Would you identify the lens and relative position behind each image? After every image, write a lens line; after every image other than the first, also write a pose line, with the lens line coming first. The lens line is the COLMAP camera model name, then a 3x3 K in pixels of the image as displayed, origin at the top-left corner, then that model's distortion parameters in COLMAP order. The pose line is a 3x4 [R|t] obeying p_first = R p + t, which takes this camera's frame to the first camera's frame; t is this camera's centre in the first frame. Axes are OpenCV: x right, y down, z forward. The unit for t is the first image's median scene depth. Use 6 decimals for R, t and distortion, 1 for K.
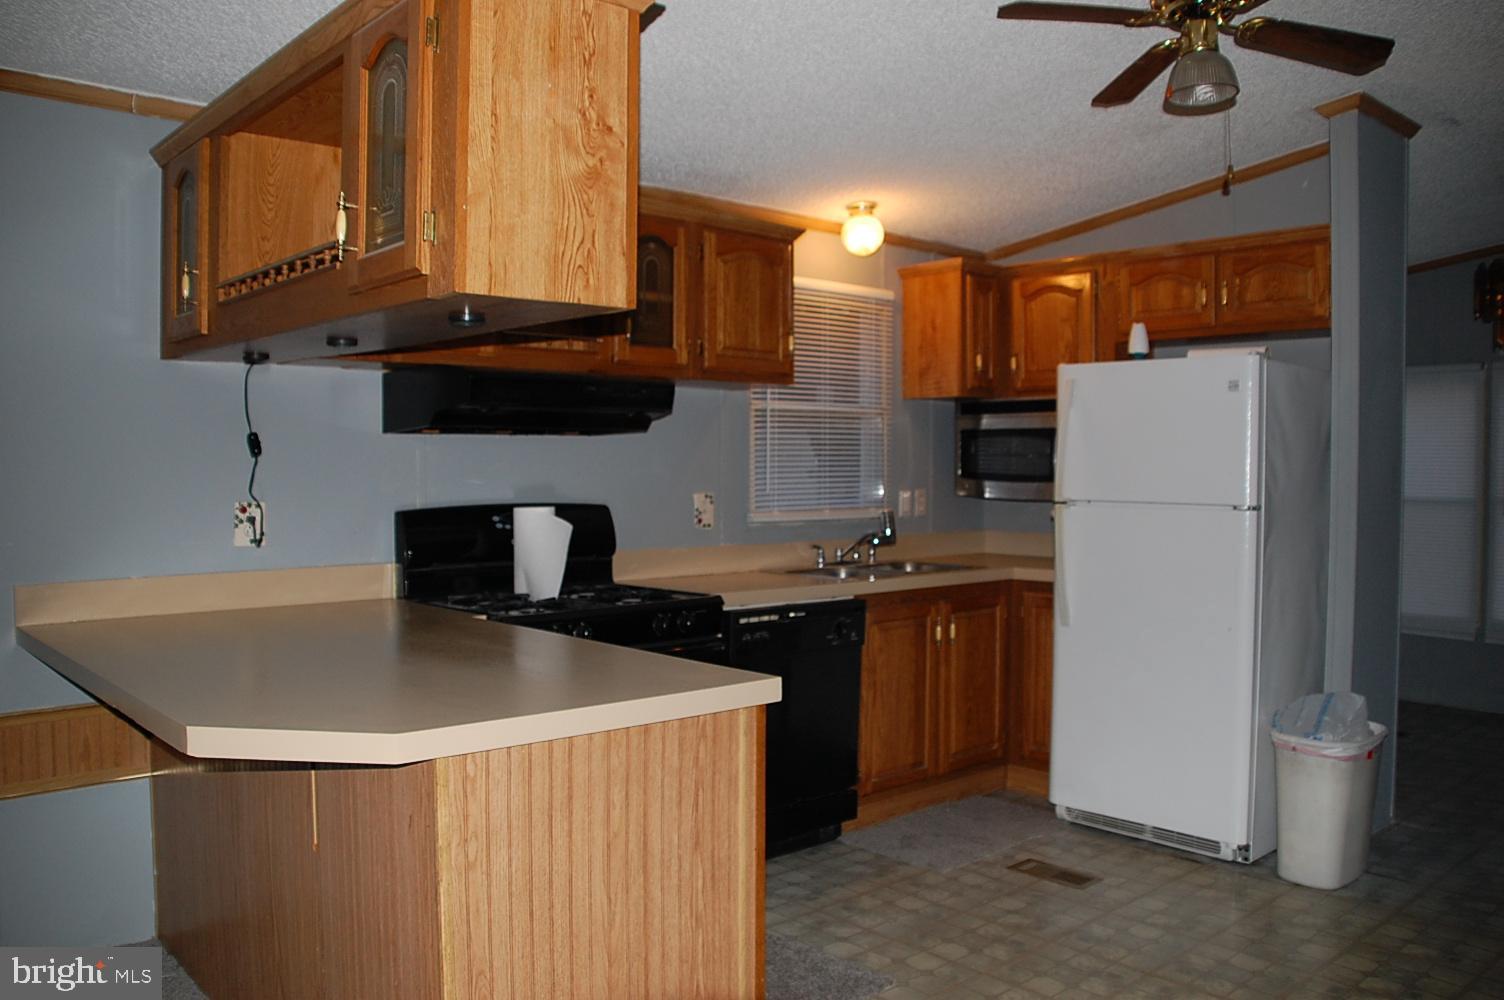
lens RADIAL K [[1137.5, 0, 799.4], [0, 1137.5, 524.7], [0, 0, 1]] dist [-0.139889, 0.116625]
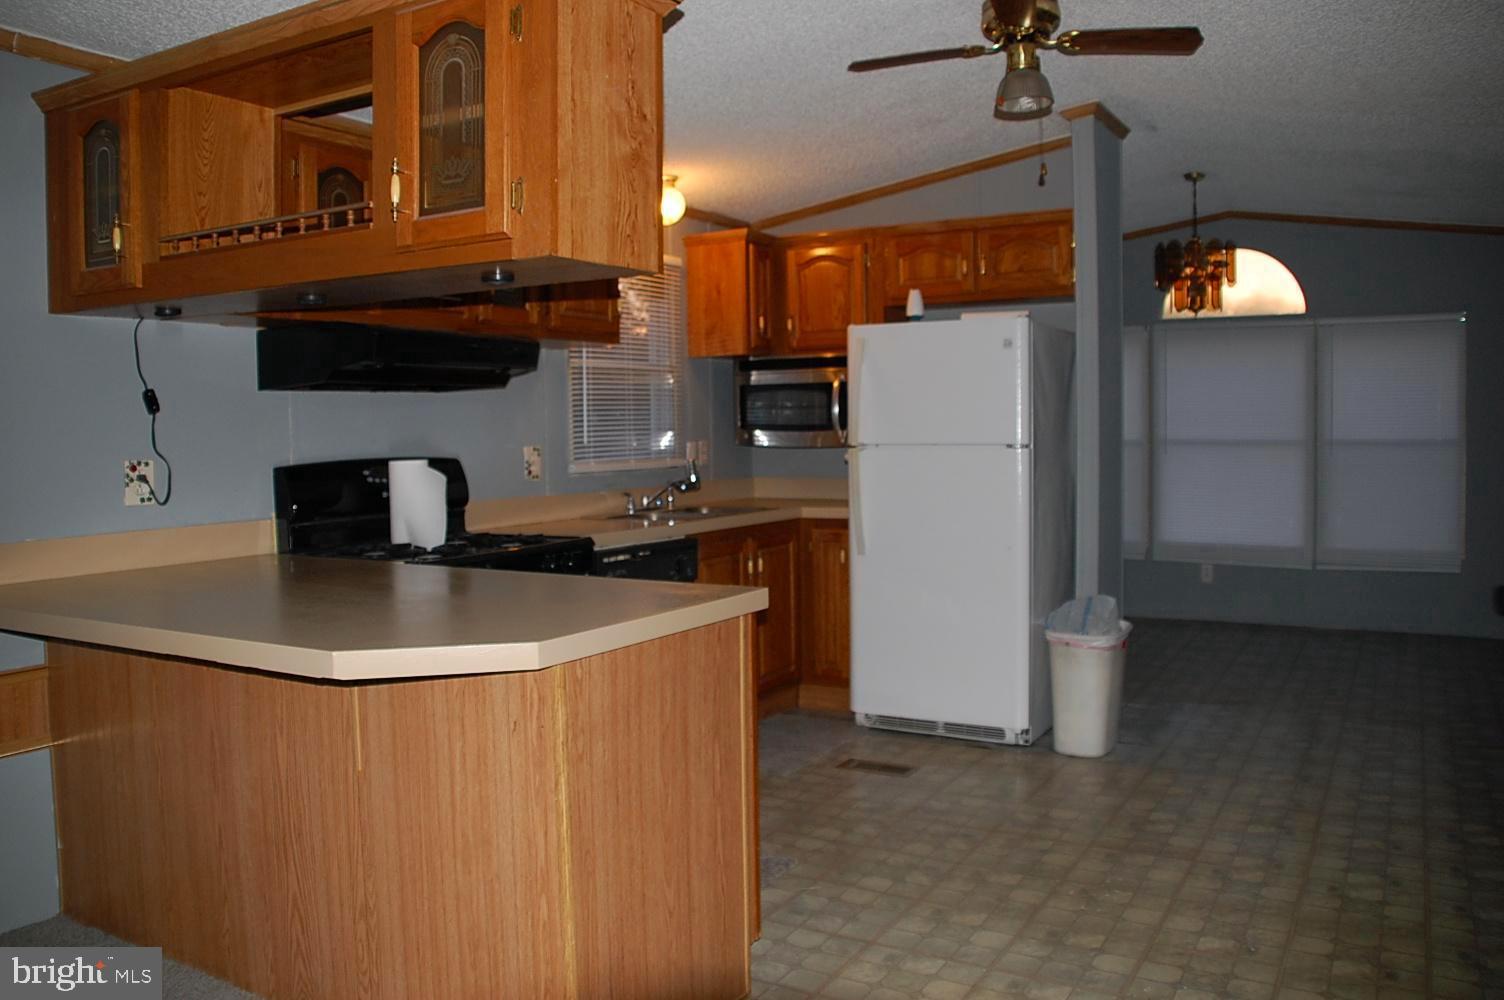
lens RADIAL K [[1128.0, 0, 752.0], [0, 1128.0, 500.0], [0, 0, 1]] dist [-0.125699, 0.115440]
pose [[0.960761, -0.035704, 0.275069, -0.203019], [0.032424, 0.999339, 0.016465, 0.013507], [-0.275475, -0.006900, 0.961283, -0.071195]]
